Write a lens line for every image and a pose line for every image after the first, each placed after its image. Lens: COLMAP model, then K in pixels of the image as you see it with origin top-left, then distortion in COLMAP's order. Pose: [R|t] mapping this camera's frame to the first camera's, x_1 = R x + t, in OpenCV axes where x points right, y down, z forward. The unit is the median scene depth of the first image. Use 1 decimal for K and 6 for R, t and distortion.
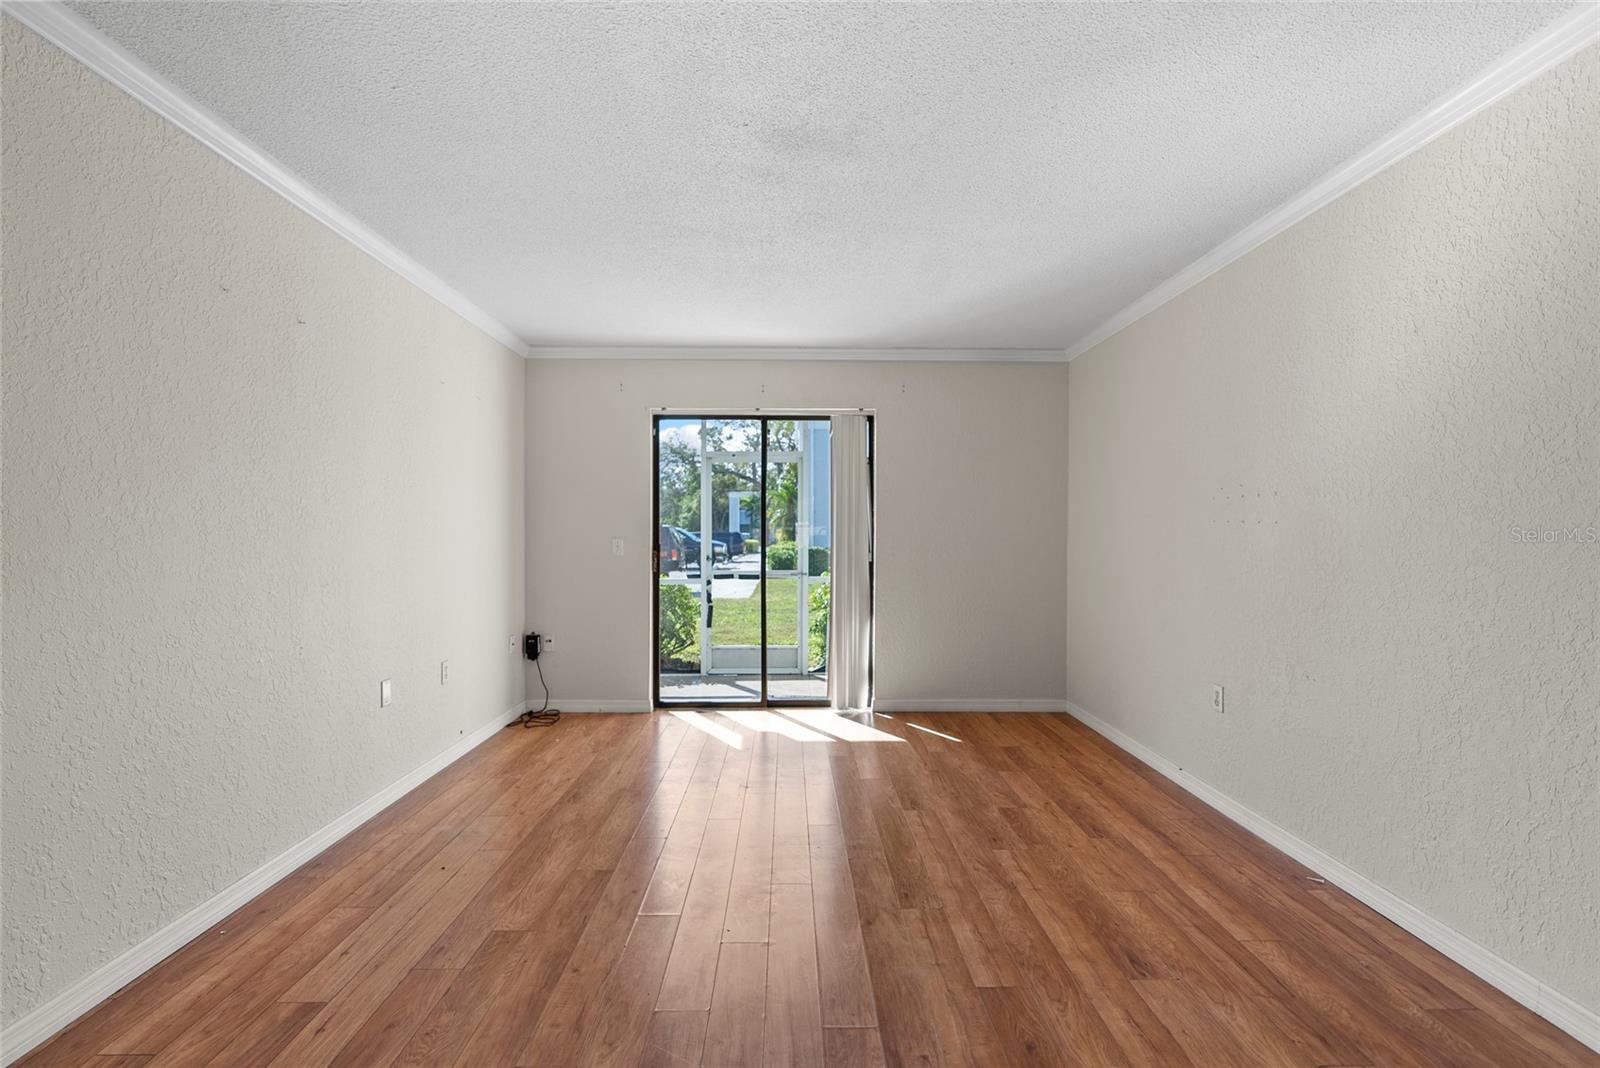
lens RADIAL K [[727.2, 0, 797.1], [0, 727.2, 532.9], [0, 0, 1]] dist [-0.002690, 0.000558]
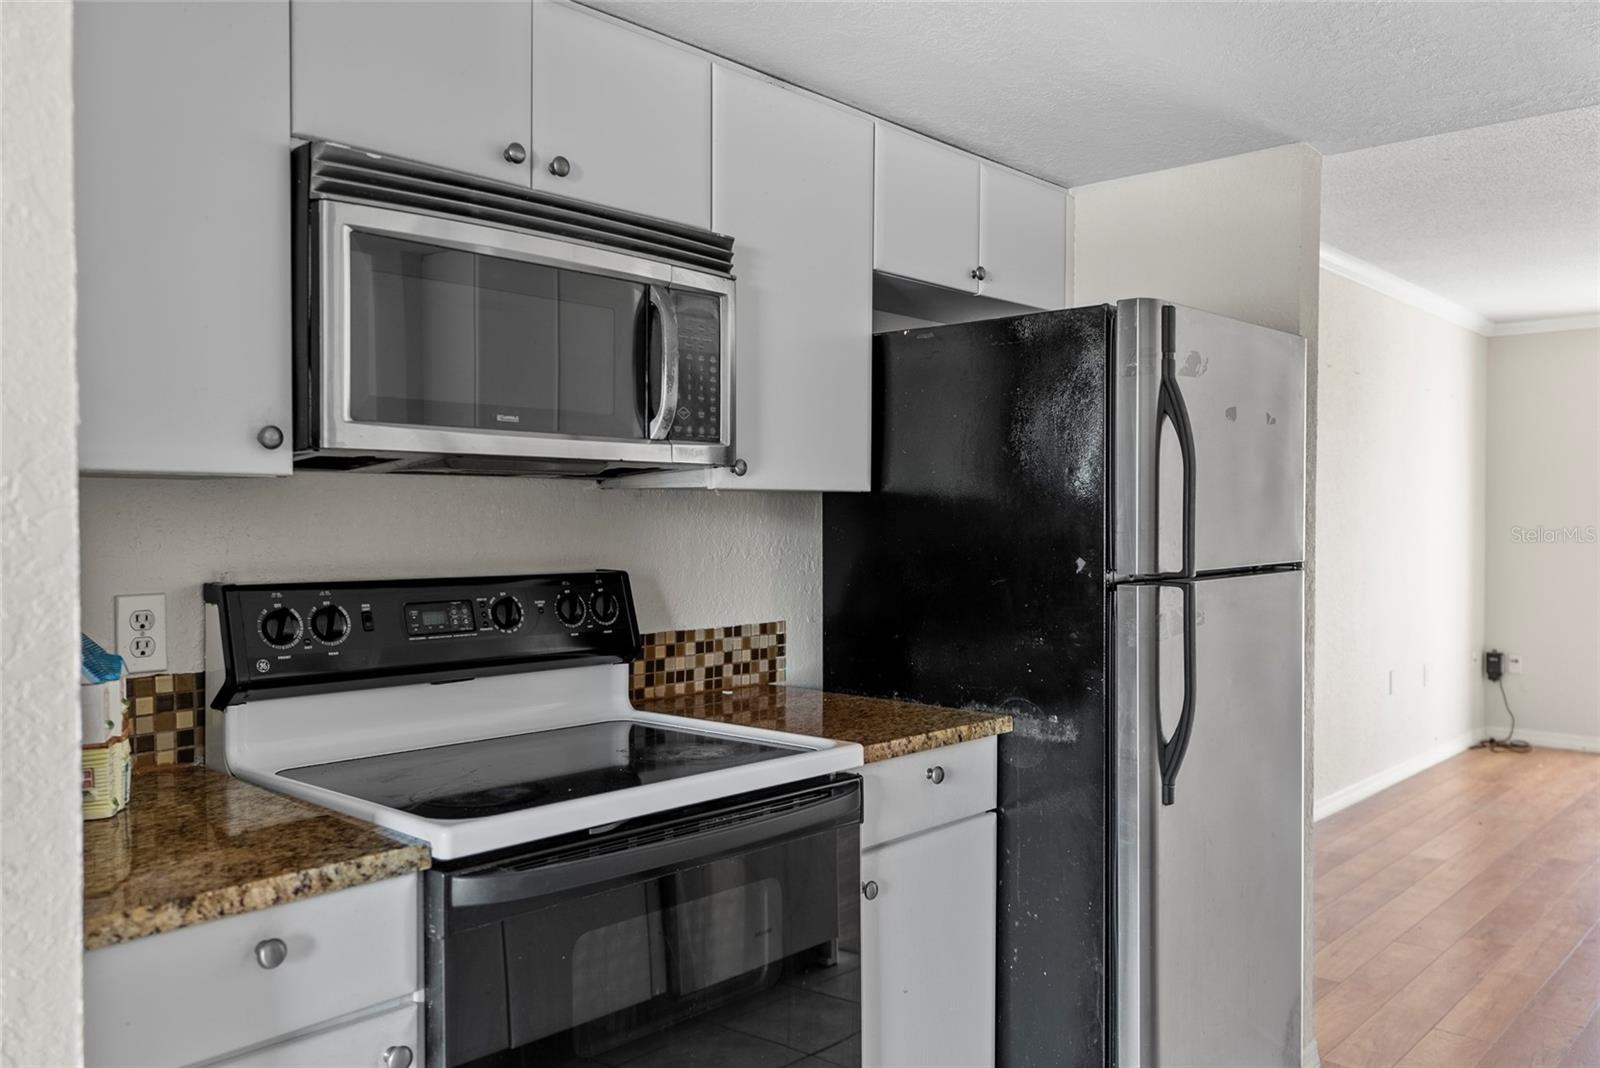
lens RADIAL K [[1259.2, 0, 798.0], [0, 1259.2, 531.3], [0, 0, 1]] dist [0.004029, 0.001535]
pose [[0.730995, 0.009112, -0.682322, 0.057025], [-0.002446, 0.999939, 0.010733, -0.019493], [0.682379, -0.006176, 0.730973, -0.676896]]
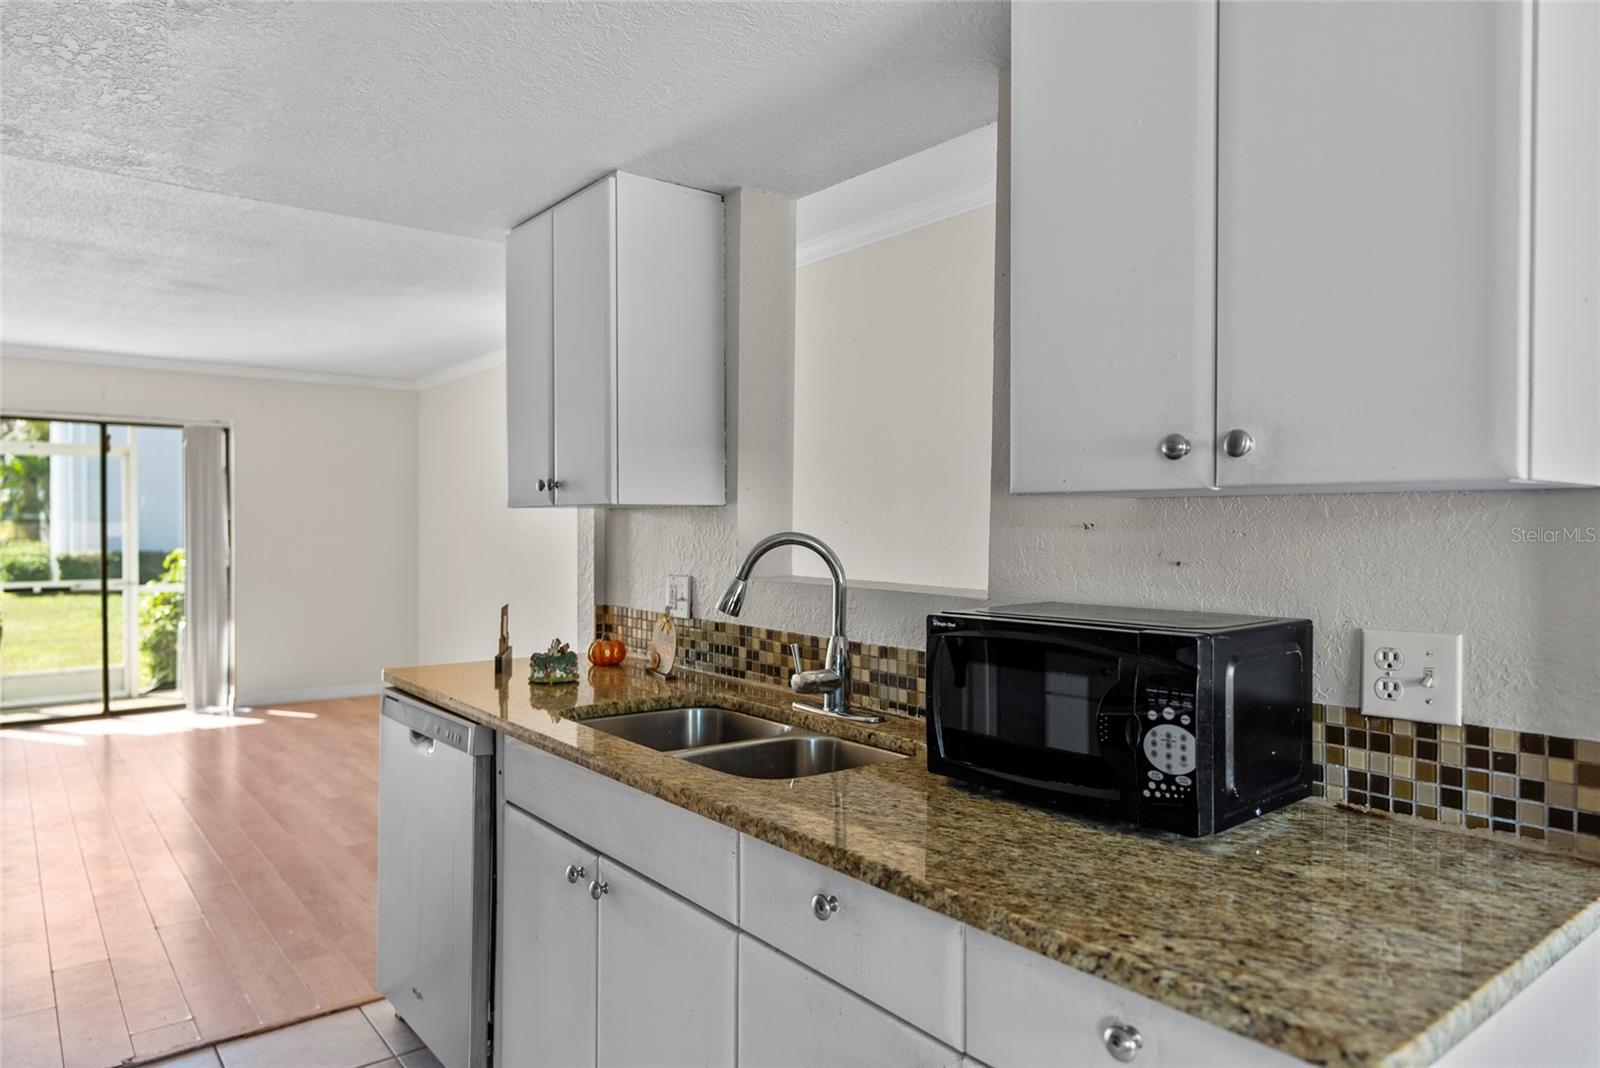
lens RADIAL K [[1013.4, 0, 799.9], [0, 1013.4, 533.6], [0, 0, 1]] dist [-0.003918, 0.000435]
pose [[0.790942, -0.006350, 0.611858, -0.140767], [0.001300, 0.999961, 0.008697, -0.019551], [-0.611890, -0.006084, 0.790920, -0.664974]]
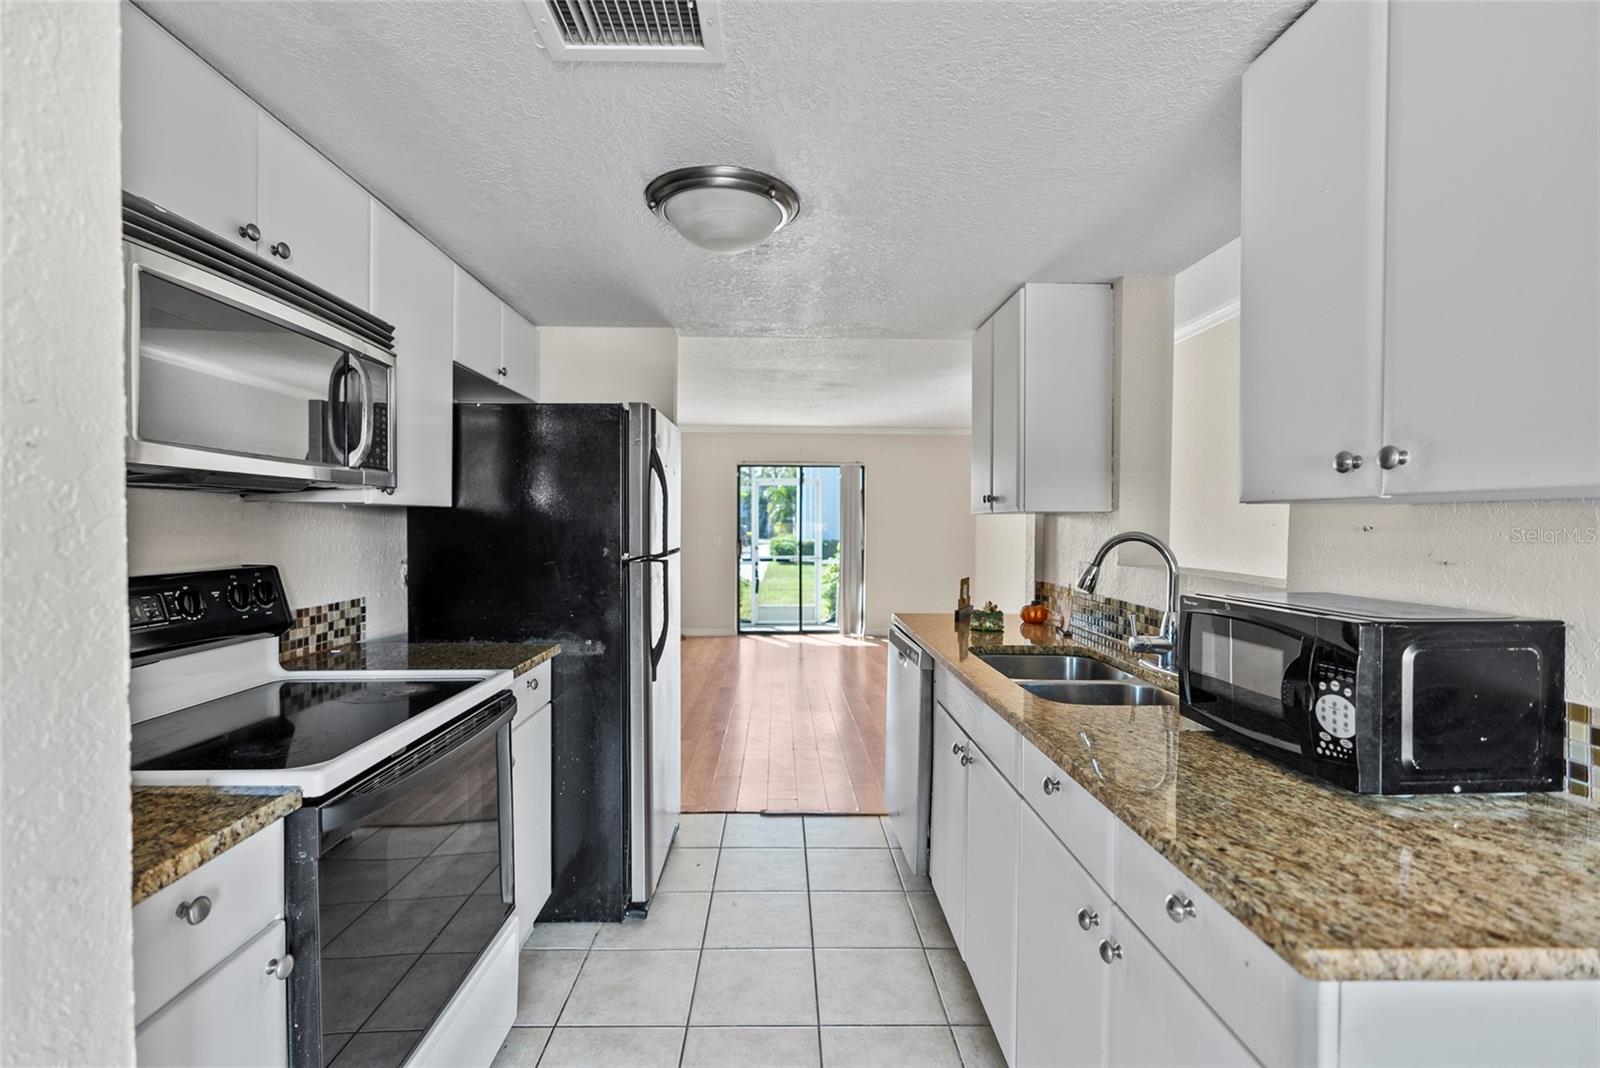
lens RADIAL K [[727.2, 0, 797.1], [0, 727.2, 532.9], [0, 0, 1]] dist [-0.002690, 0.000558]
pose [[0.999940, 0.002559, 0.010624, -0.074622], [-0.002678, 0.999933, 0.011243, -0.019926], [-0.010594, -0.011270, 0.999880, -0.737918]]
